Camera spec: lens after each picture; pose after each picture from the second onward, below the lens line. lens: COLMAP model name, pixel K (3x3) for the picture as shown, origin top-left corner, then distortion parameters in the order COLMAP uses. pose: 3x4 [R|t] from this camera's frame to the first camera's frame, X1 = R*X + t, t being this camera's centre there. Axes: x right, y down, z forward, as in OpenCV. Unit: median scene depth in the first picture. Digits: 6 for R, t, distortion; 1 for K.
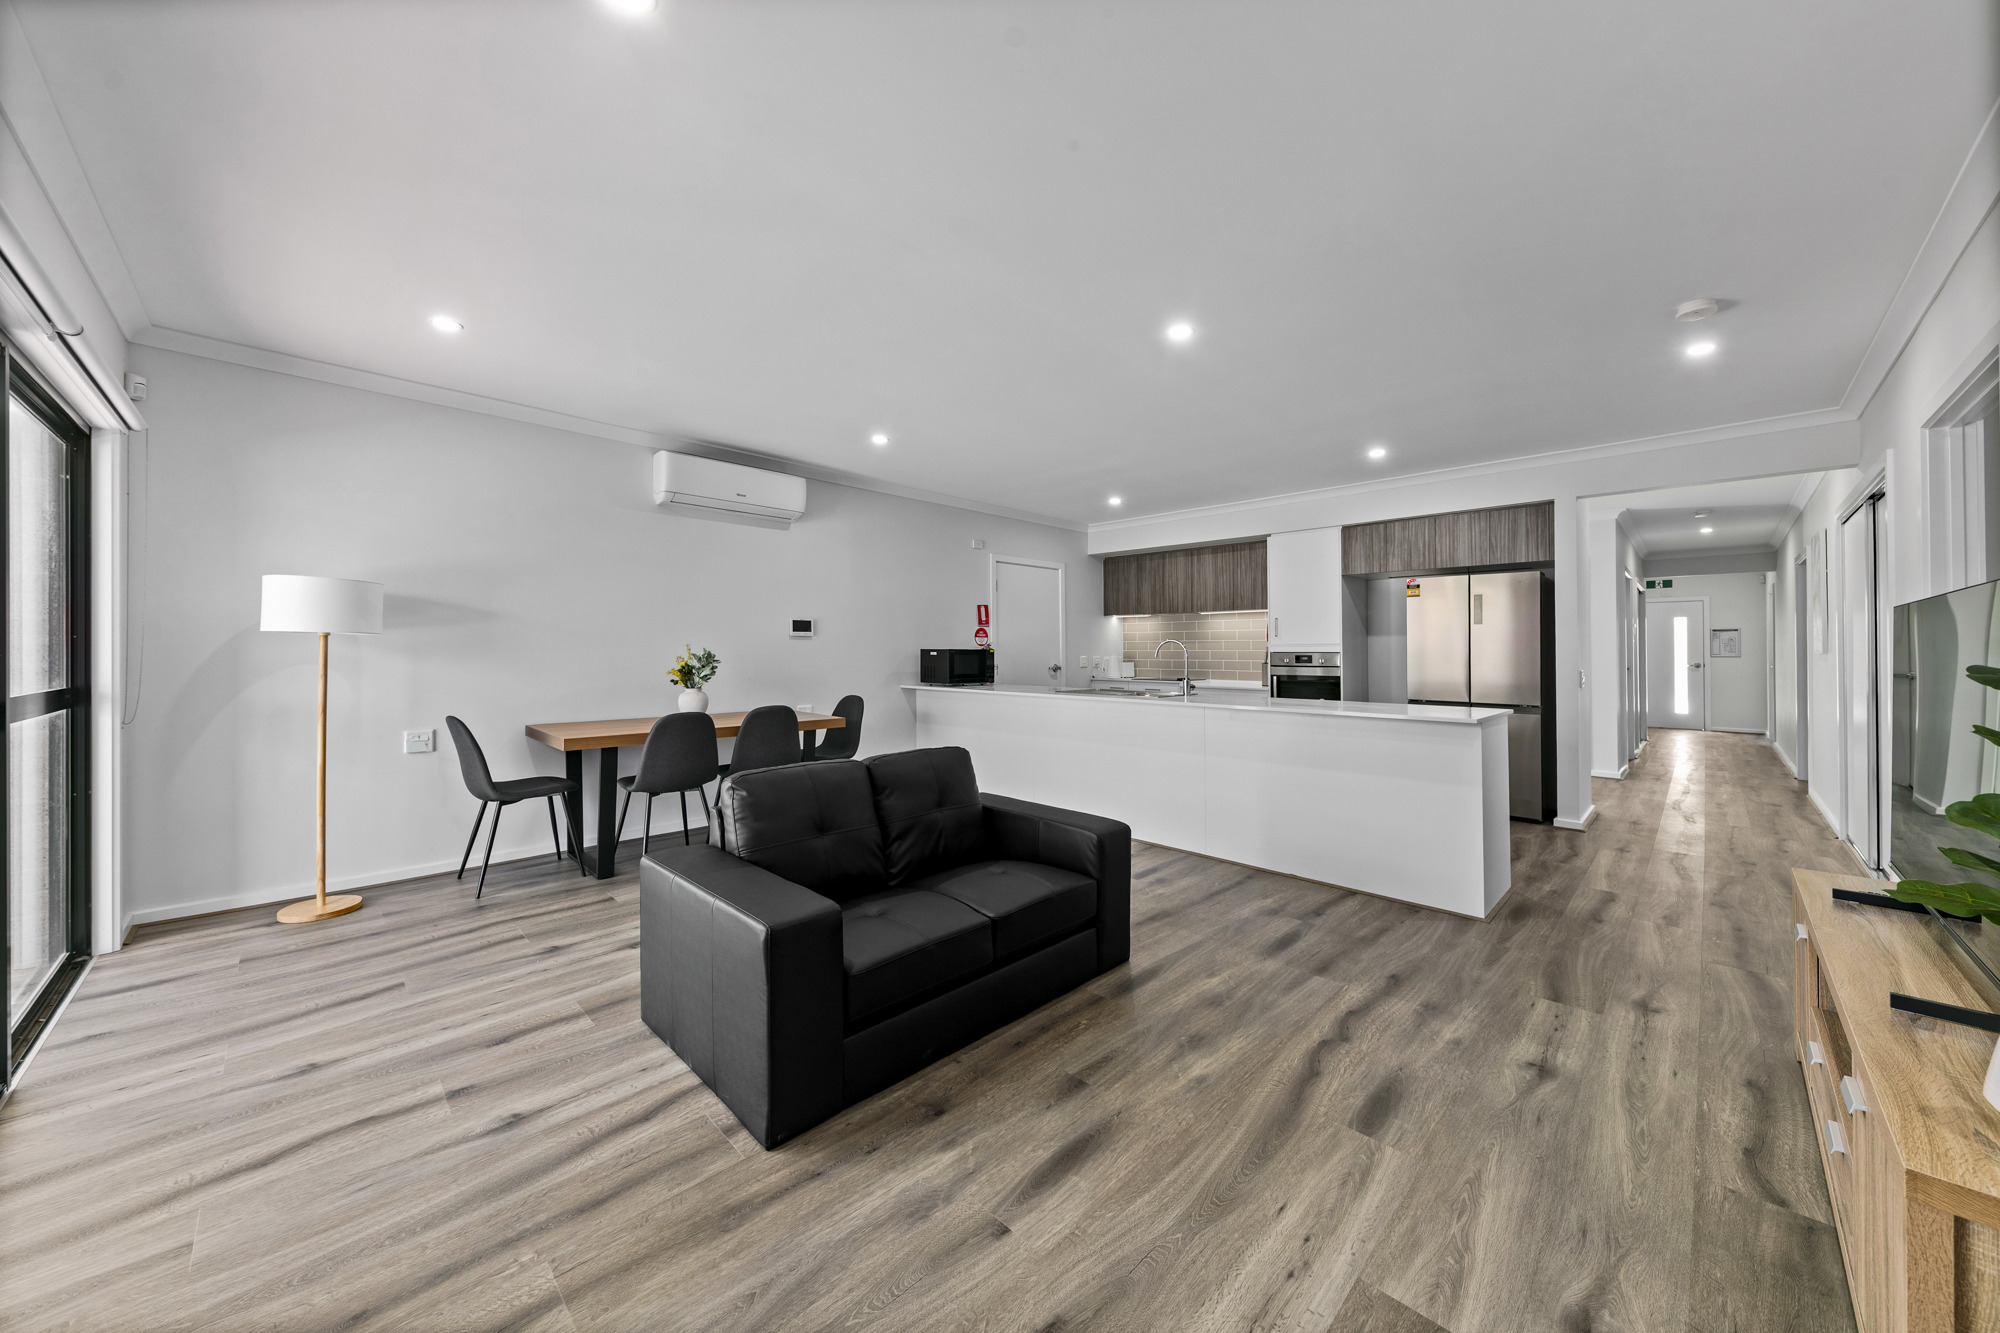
lens RADIAL K [[699.7, 0, 1007.4], [0, 699.7, 648.7], [0, 0, 1]] dist [0.012700, -0.005521]
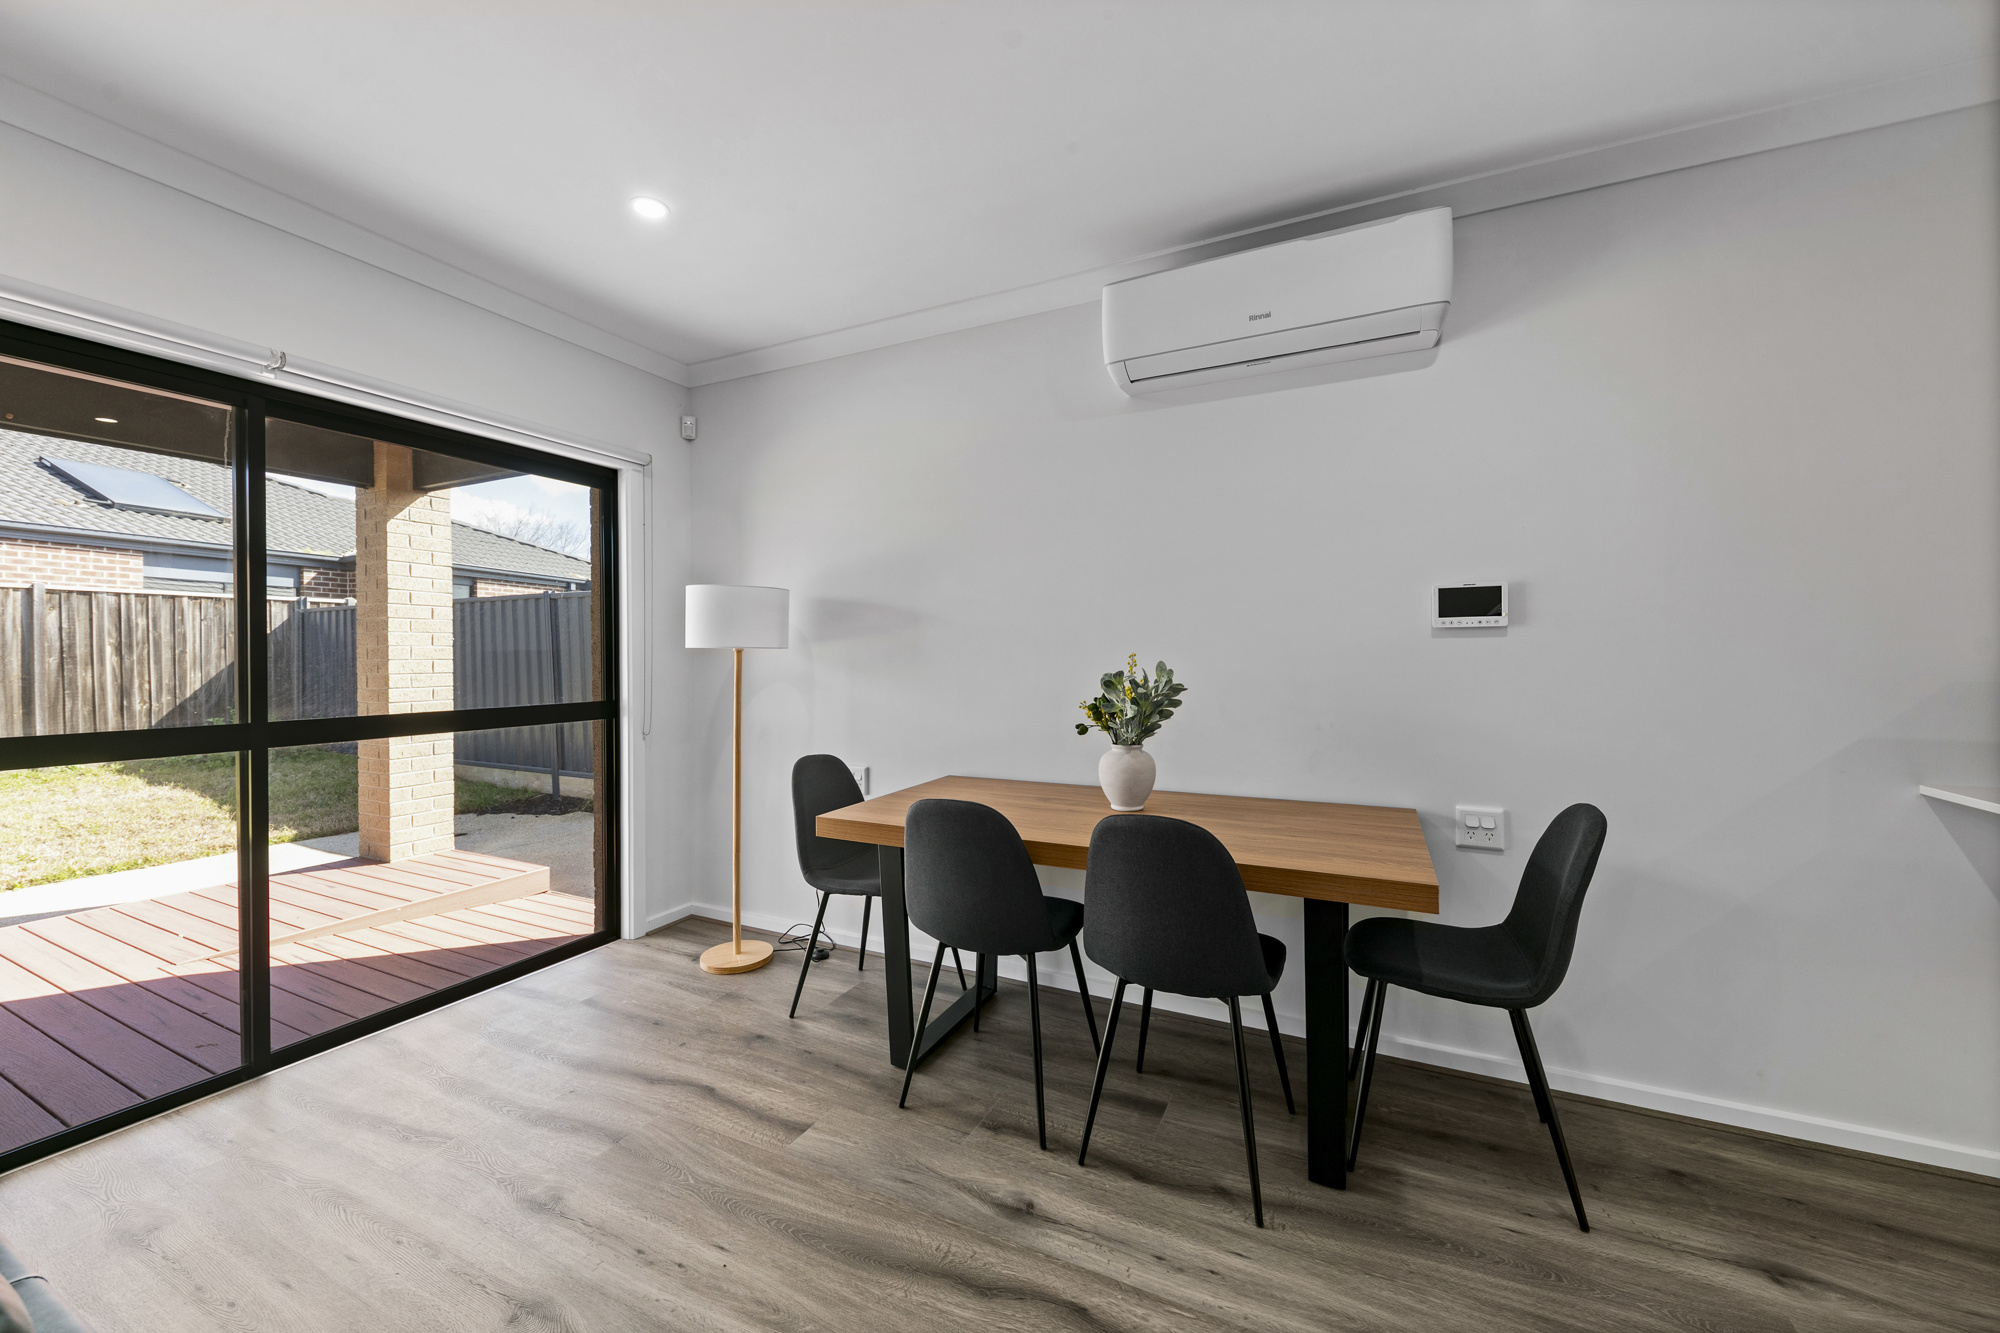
lens RADIAL K [[753.8, 0, 992.1], [0, 753.8, 663.7], [0, 0, 1]] dist [0.016001, -0.006773]
pose [[0.314079, 0.004392, -0.949387, 0.033794], [0.009781, 0.999921, 0.007862, -0.006061], [0.949346, -0.011755, 0.314012, 0.952500]]
